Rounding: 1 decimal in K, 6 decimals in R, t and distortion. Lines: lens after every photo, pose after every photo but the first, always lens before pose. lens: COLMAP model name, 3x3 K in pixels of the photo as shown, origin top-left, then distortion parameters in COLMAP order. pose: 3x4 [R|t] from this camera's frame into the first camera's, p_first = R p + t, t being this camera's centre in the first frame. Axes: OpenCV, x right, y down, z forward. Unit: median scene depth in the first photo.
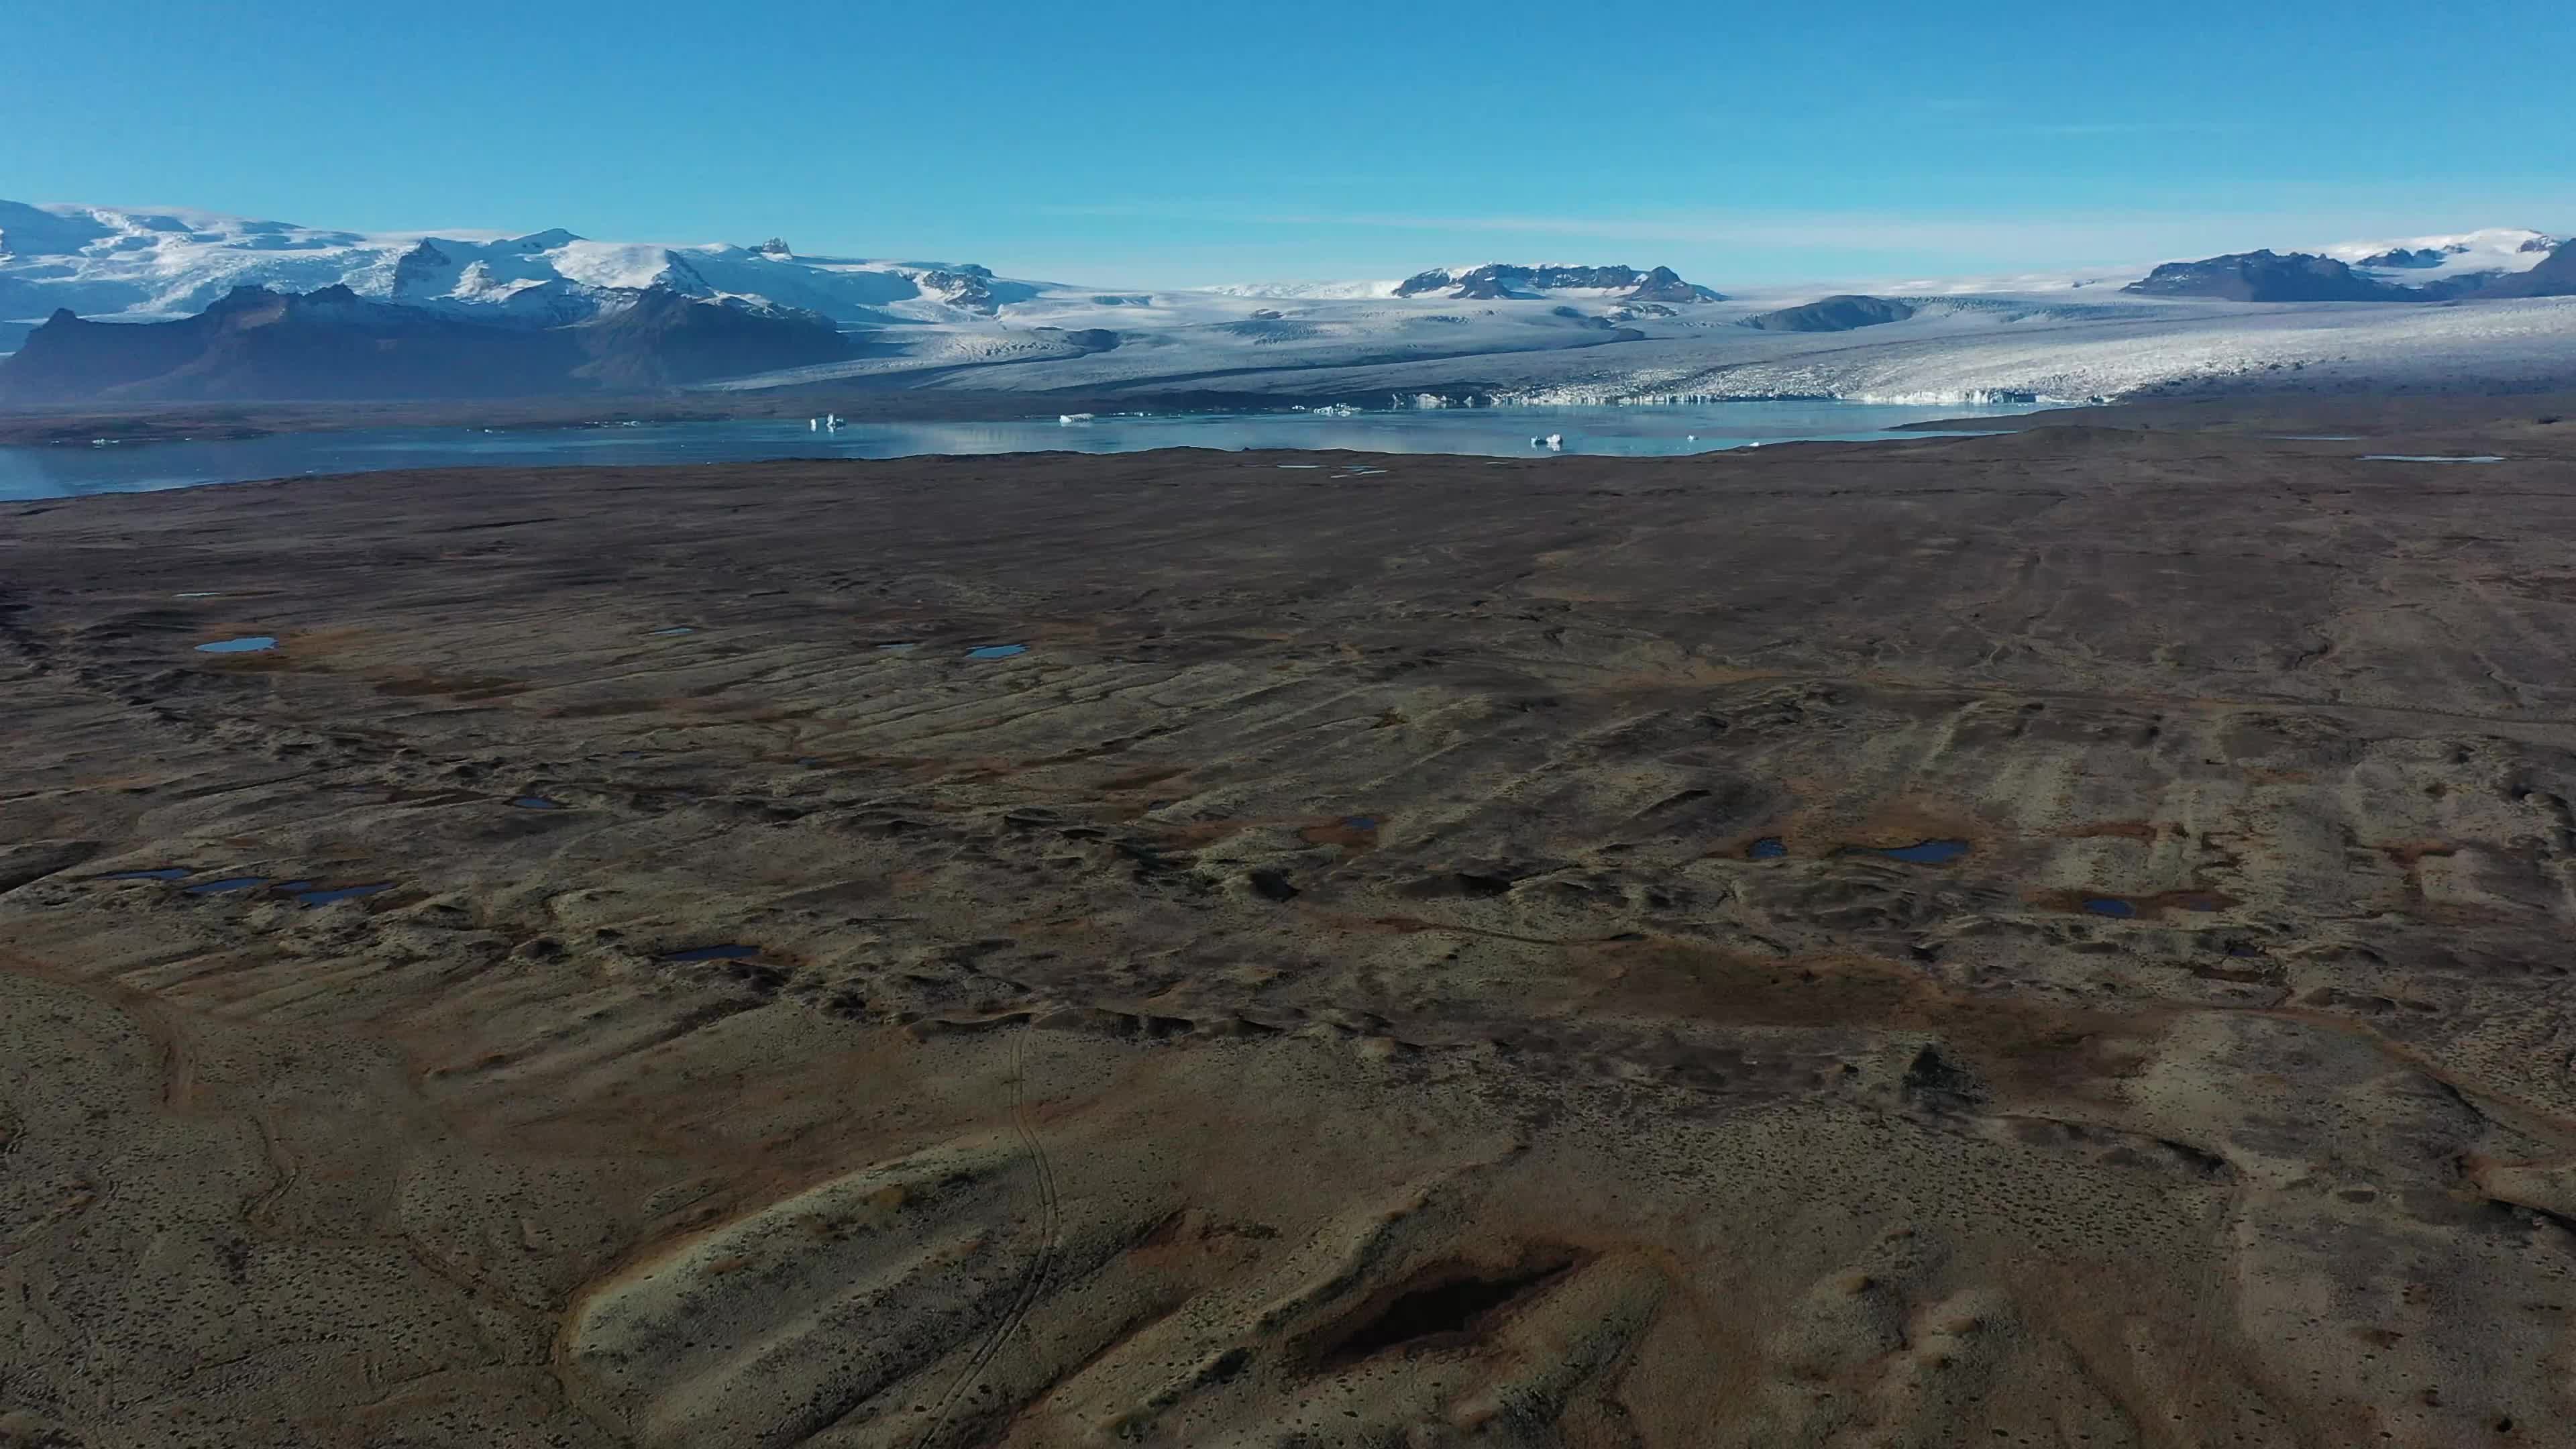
lens RADIAL K [[2117.6, 0, 1288.0], [0, 2117.6, 724.5], [0, 0, 1]] dist [0.009351, 0.005323]
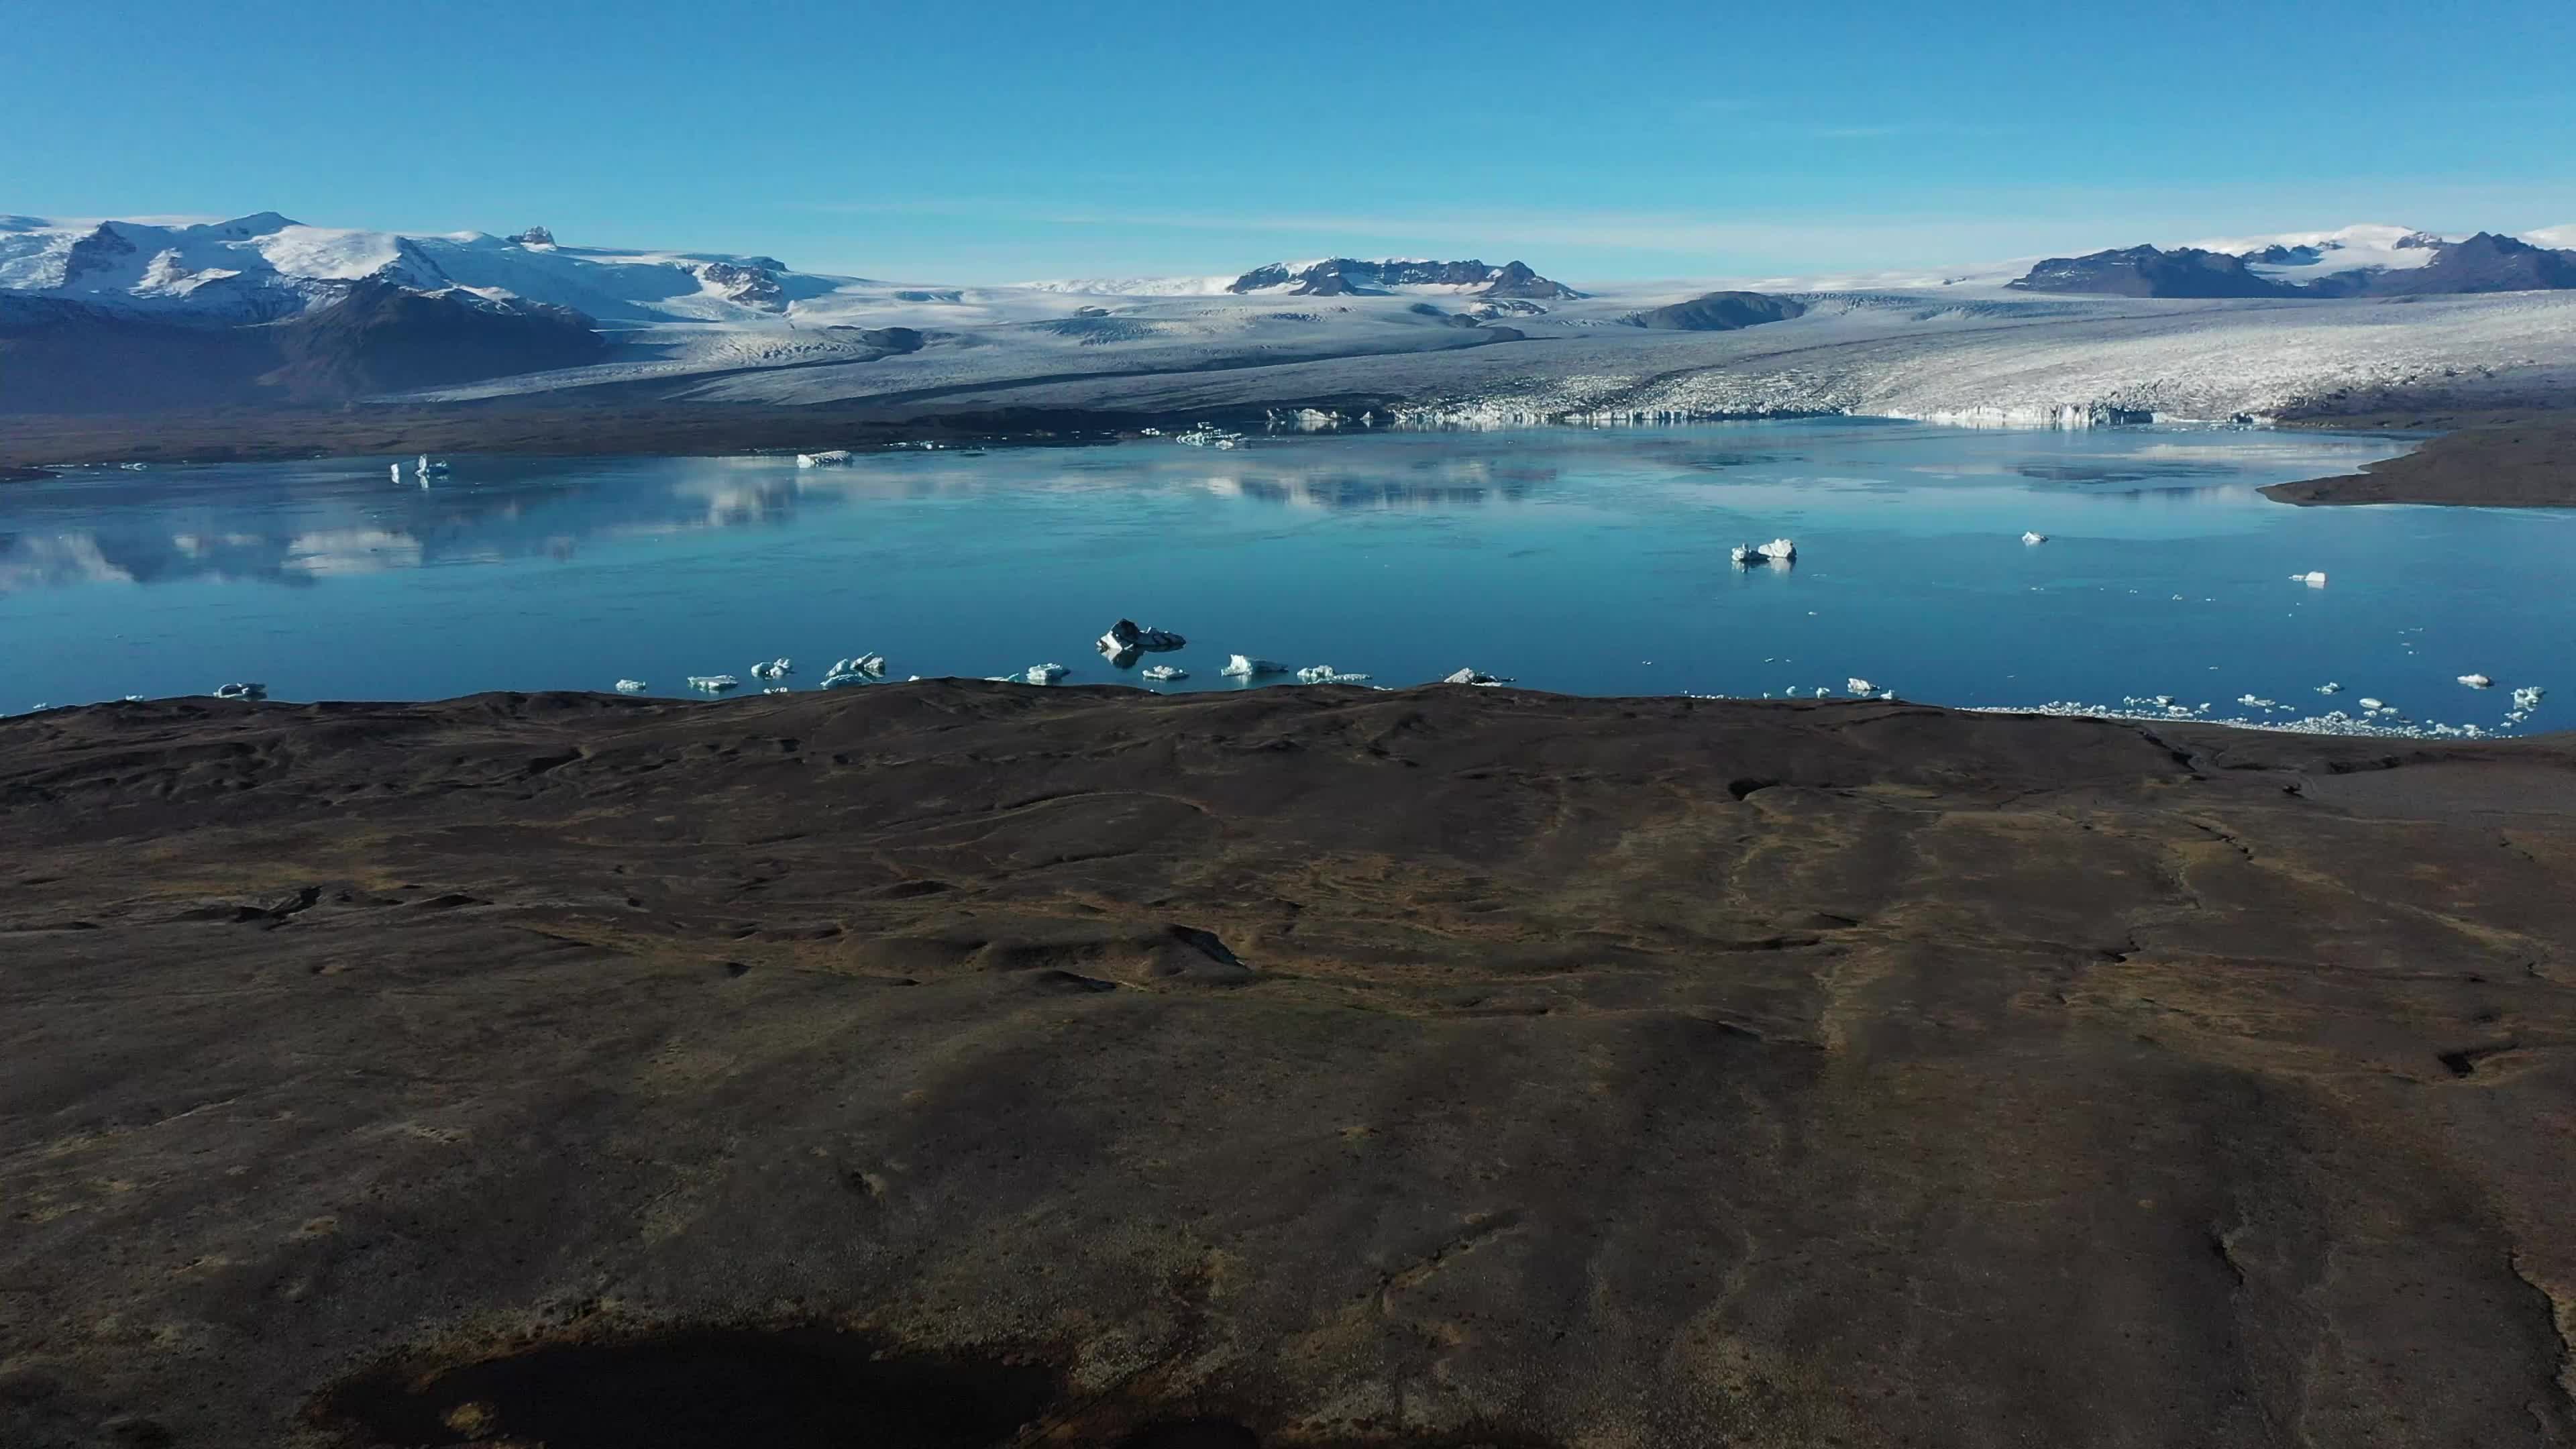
lens RADIAL K [[2117.6, 0, 1288.0], [0, 2117.6, 724.5], [0, 0, 1]] dist [0.009351, 0.005323]
pose [[0.996525, -0.015447, 0.081846, -0.004072], [0.015480, 0.999880, 0.000227, -0.020926], [-0.081840, 0.001041, 0.996645, 0.116703]]
